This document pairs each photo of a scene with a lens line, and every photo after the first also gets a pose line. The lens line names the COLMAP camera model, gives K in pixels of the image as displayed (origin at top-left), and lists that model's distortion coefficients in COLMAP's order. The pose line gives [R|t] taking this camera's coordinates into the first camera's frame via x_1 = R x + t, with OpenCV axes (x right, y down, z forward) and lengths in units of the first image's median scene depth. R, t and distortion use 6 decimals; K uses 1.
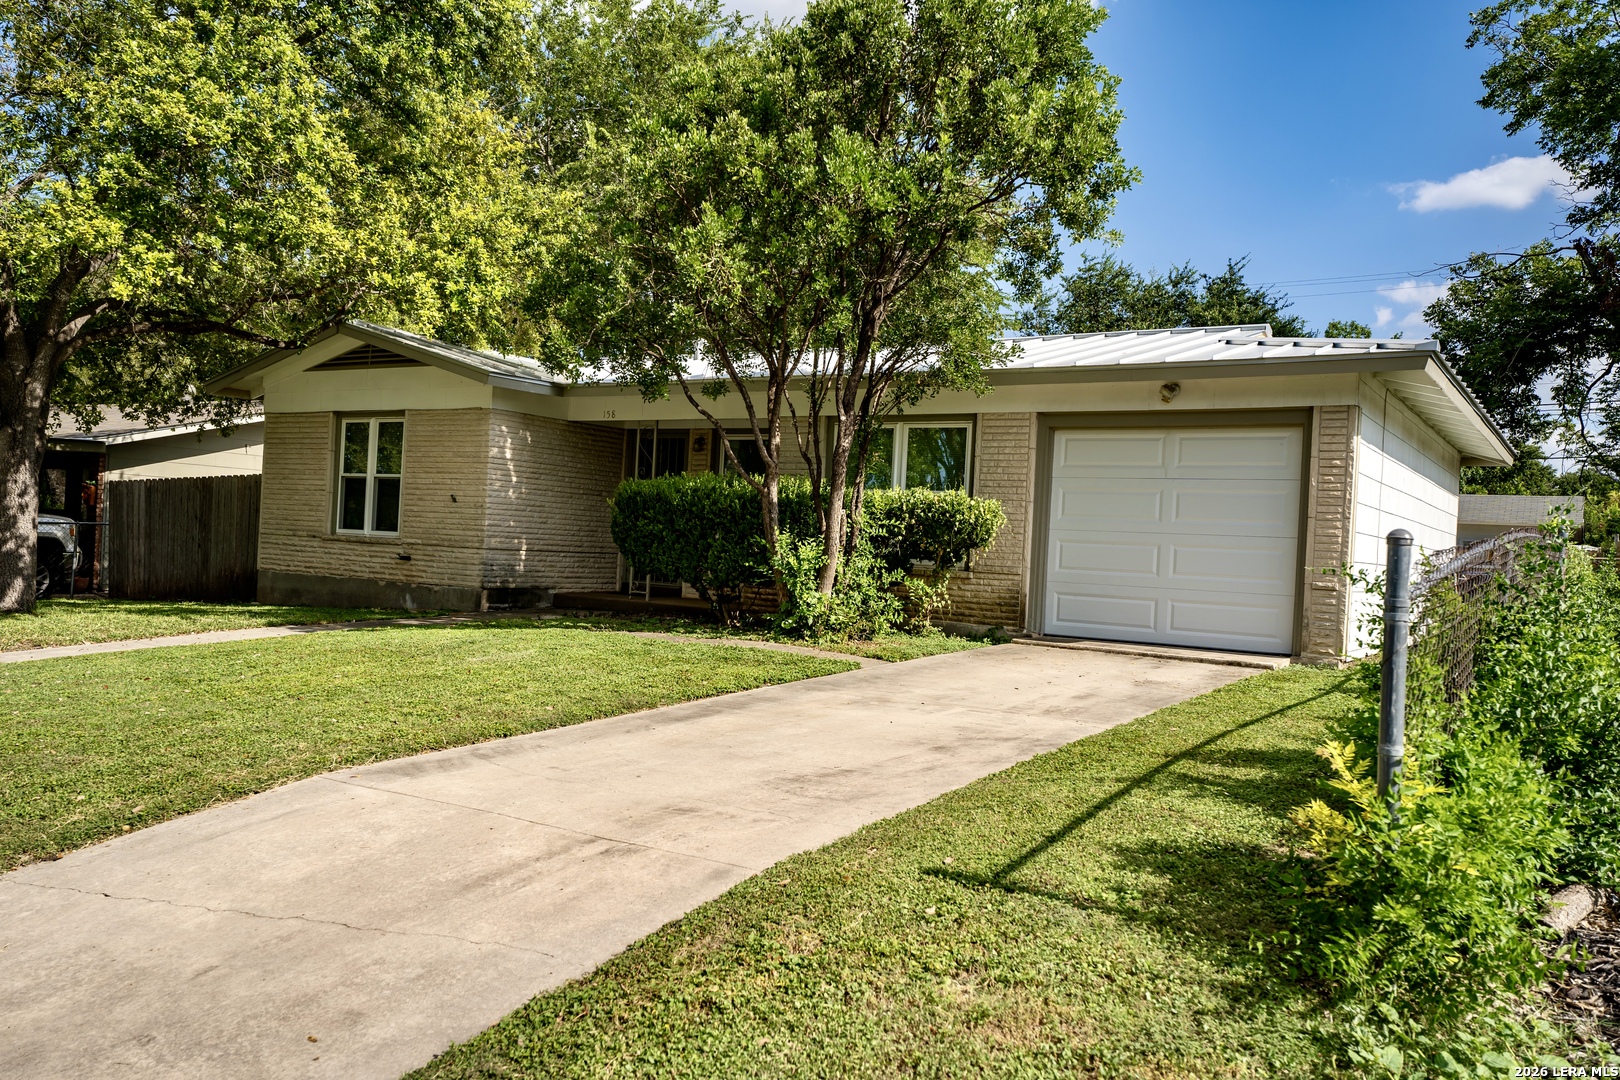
lens RADIAL K [[1264.8, 0, 810.8], [0, 1264.8, 531.4], [0, 0, 1]] dist [0.012140, 0.108984]
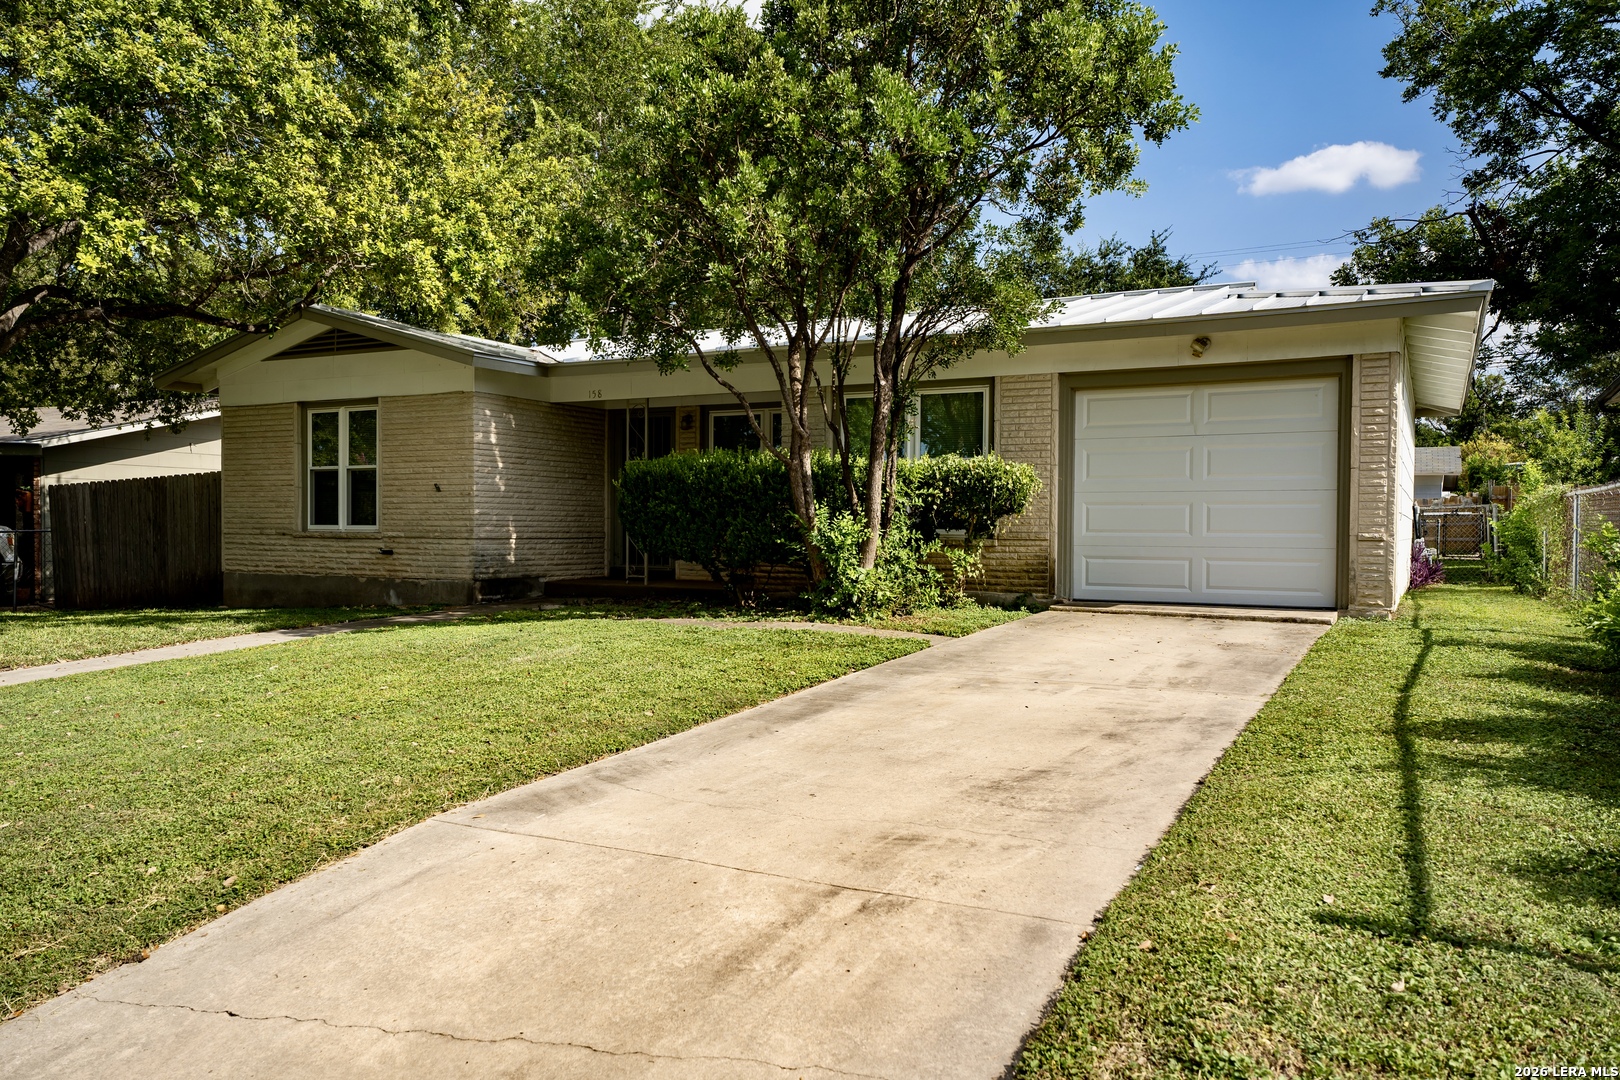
lens RADIAL K [[1186.9, 0, 810.0], [0, 1186.9, 540.0], [0, 0, 1]] dist [0.002883, 0.081553]
pose [[0.995777, -0.045275, 0.079868, -0.101969], [0.043168, 0.998678, 0.027921, 0.000750], [-0.081026, -0.024356, 0.996414, 0.113344]]
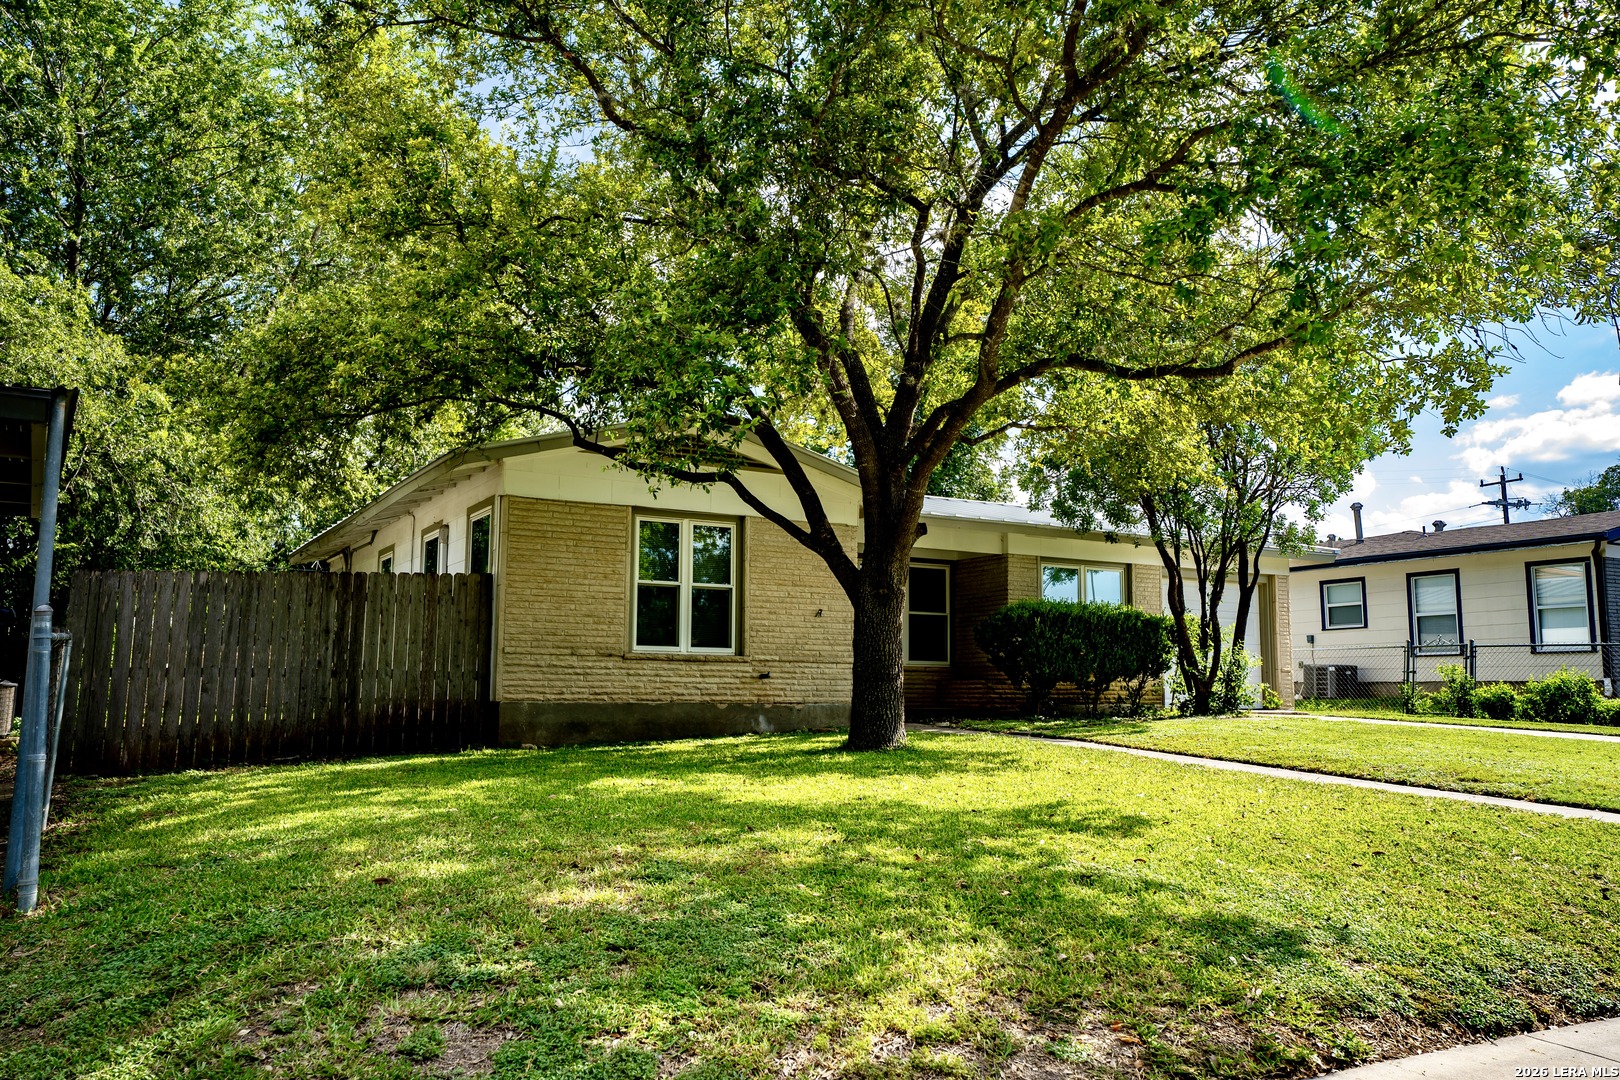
lens RADIAL K [[1264.8, 0, 810.8], [0, 1264.8, 531.4], [0, 0, 1]] dist [0.012140, 0.108984]
pose [[0.417626, 0.073471, 0.905644, -1.587111], [0.007993, 0.996390, -0.084519, -0.008200], [-0.908584, 0.042536, 0.415531, 0.798051]]
